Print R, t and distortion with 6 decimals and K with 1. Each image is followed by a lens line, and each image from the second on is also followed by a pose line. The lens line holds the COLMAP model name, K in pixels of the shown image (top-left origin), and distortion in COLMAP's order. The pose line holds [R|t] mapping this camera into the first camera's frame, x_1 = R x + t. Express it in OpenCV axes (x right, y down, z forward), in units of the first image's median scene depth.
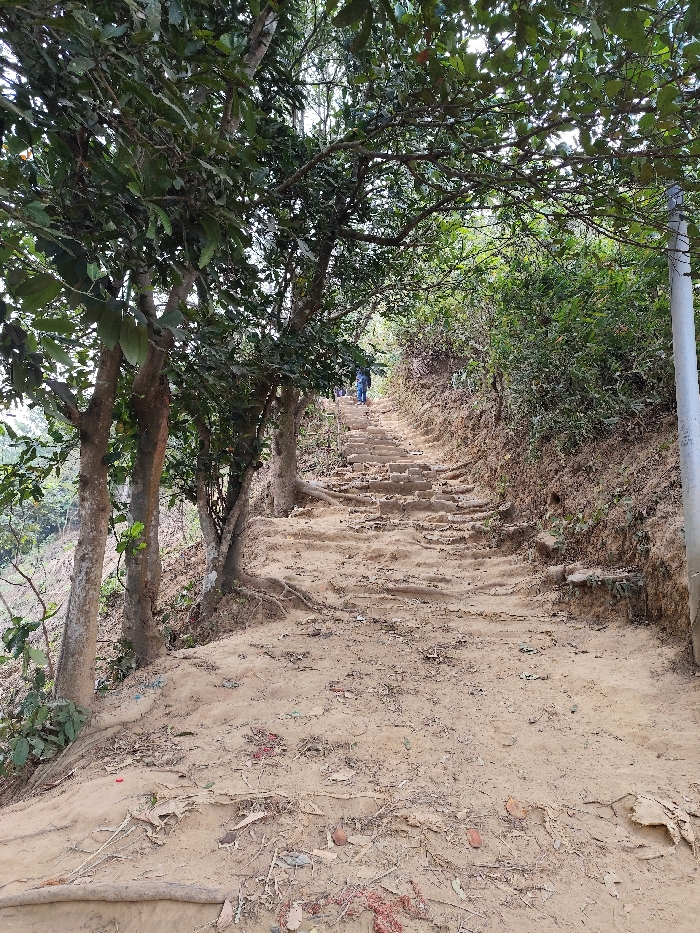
lens RADIAL K [[618.8, 0, 350.0], [0, 618.8, 466.5], [0, 0, 1]] dist [0.065658, -0.046145]
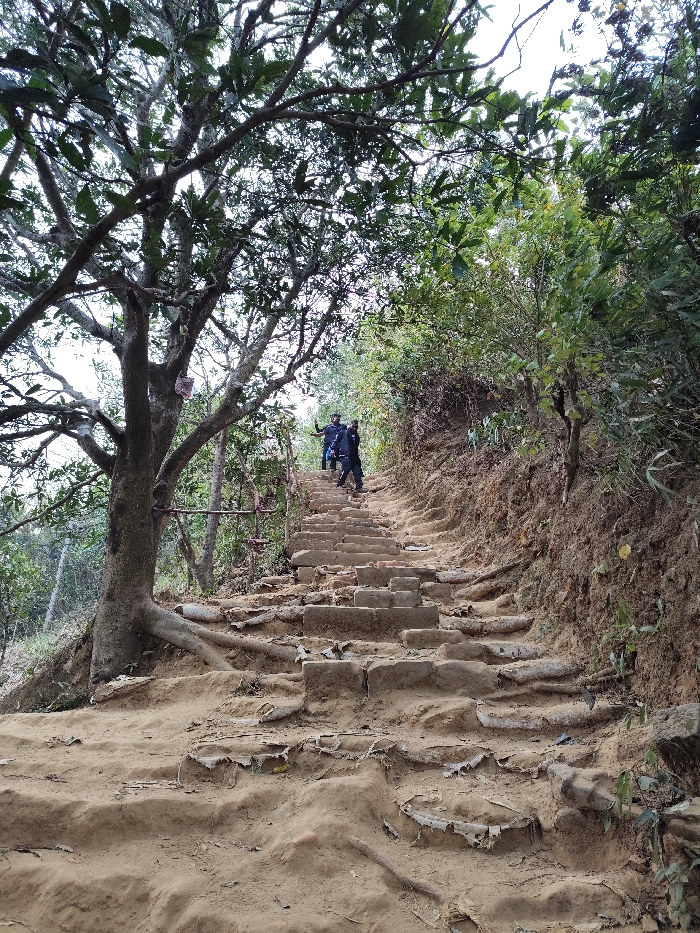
lens RADIAL K [[618.8, 0, 350.0], [0, 618.8, 466.5], [0, 0, 1]] dist [0.065658, -0.046145]
pose [[0.999394, -0.011636, -0.032806, 0.076435], [0.006203, 0.986922, -0.161078, -0.004728], [0.034252, 0.160777, 0.986396, 0.484715]]
